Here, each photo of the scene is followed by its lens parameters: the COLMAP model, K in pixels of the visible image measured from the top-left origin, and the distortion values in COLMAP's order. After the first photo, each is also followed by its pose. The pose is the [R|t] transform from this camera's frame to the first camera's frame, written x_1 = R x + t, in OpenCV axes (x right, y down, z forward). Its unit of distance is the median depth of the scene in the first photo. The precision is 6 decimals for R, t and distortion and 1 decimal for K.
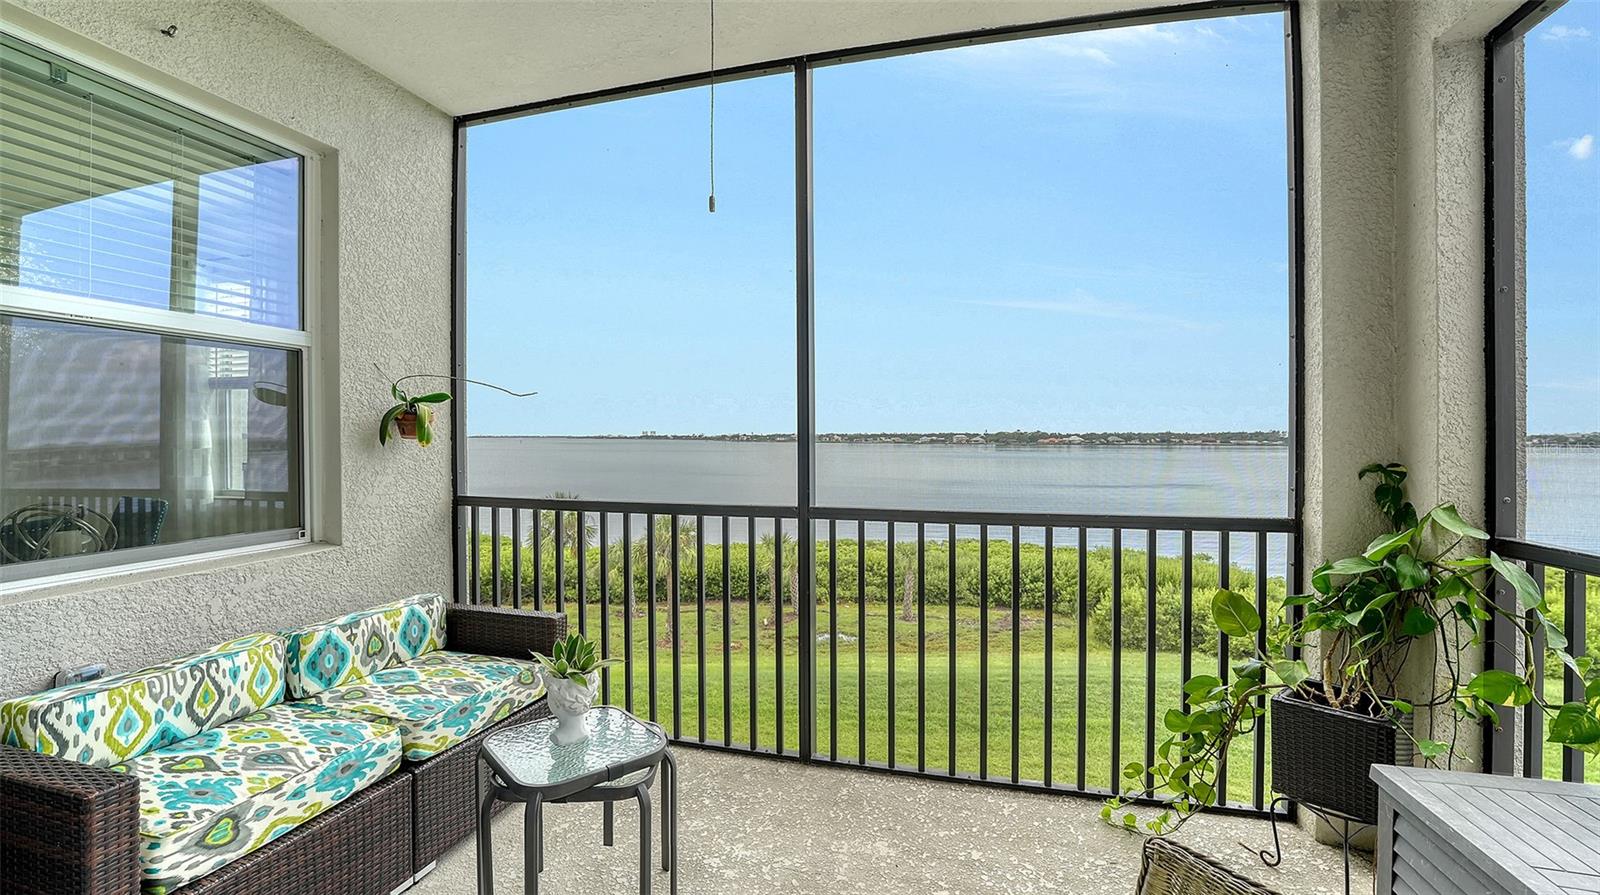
lens RADIAL K [[655.0, 0, 804.3], [0, 655.0, 432.4], [0, 0, 1]] dist [-0.021593, 0.000291]
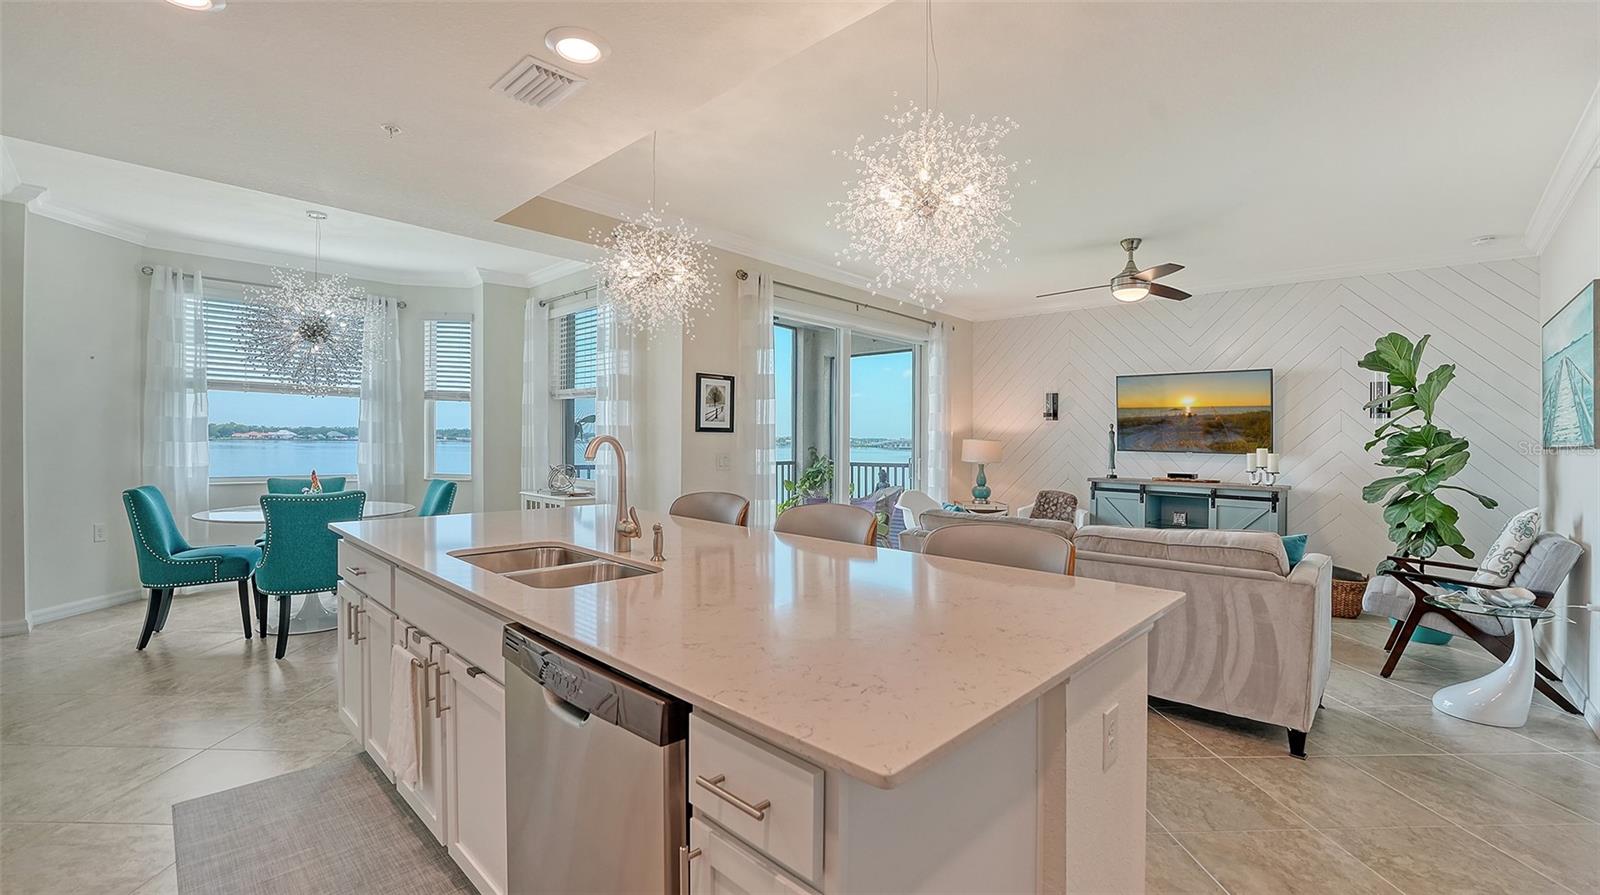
lens RADIAL K [[655.0, 0, 809.5], [0, 655.0, 440.4], [0, 0, 1]] dist [-0.021593, 0.000291]
pose [[0.475543, 0.006012, 0.879672, -2.579296], [-0.021854, 0.999749, 0.004981, -0.014603], [-0.879421, -0.021593, 0.475555, -0.935735]]
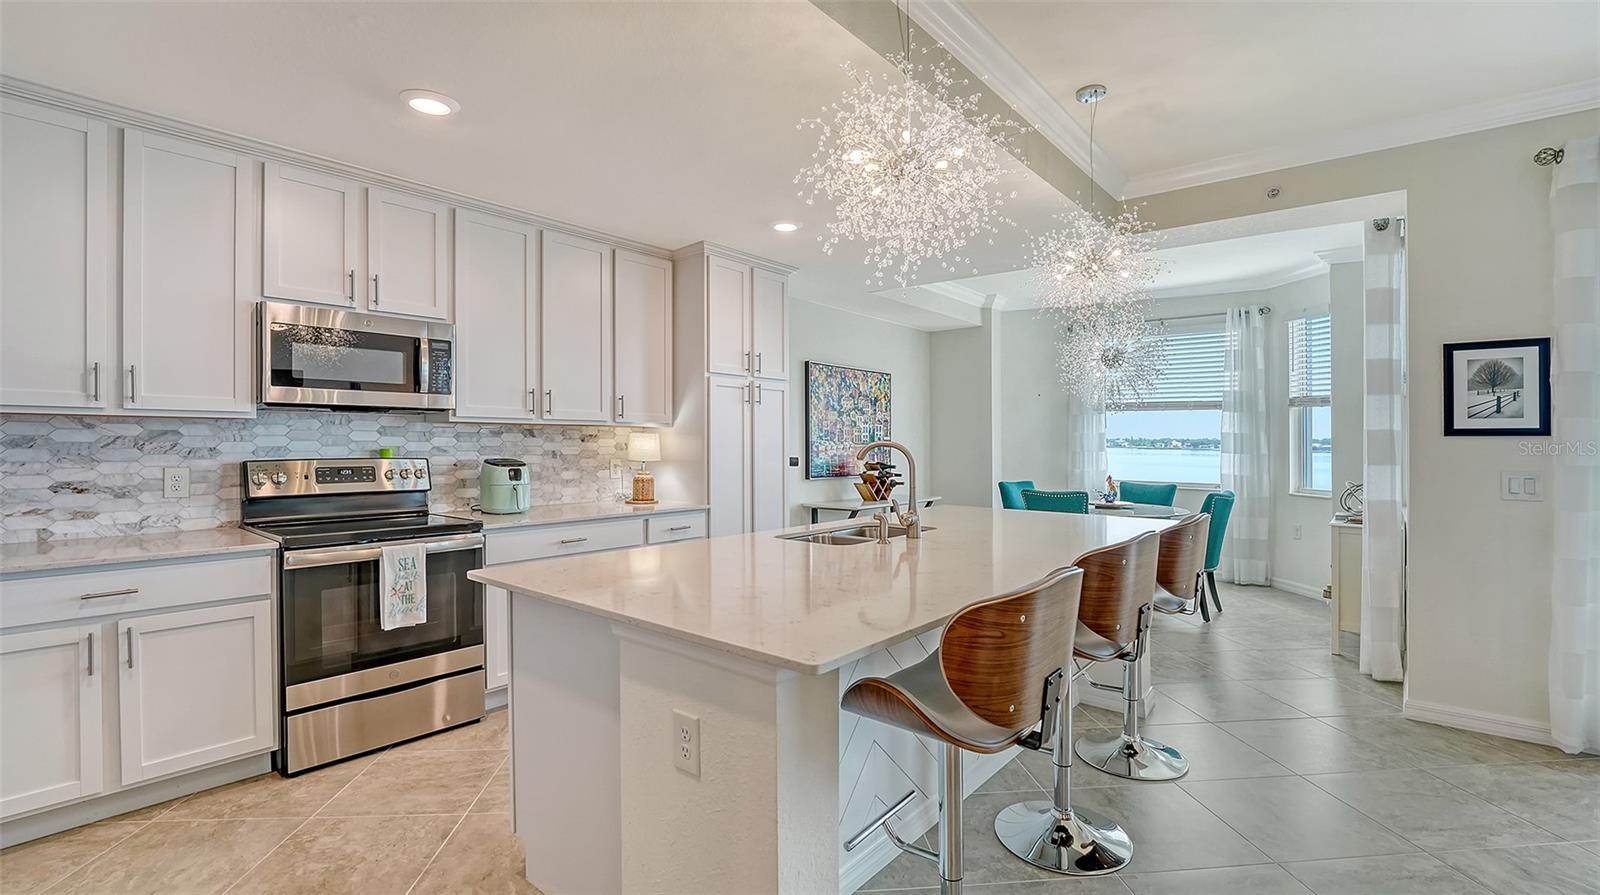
lens RADIAL K [[699.6, 0, 797.1], [0, 699.6, 433.0], [0, 0, 1]] dist [-0.012124, -0.001628]
pose [[0.904204, 0.000162, -0.427101, -1.586569], [-0.002285, 0.999987, -0.004459, -0.019709], [0.427095, 0.005008, 0.904193, -1.421464]]
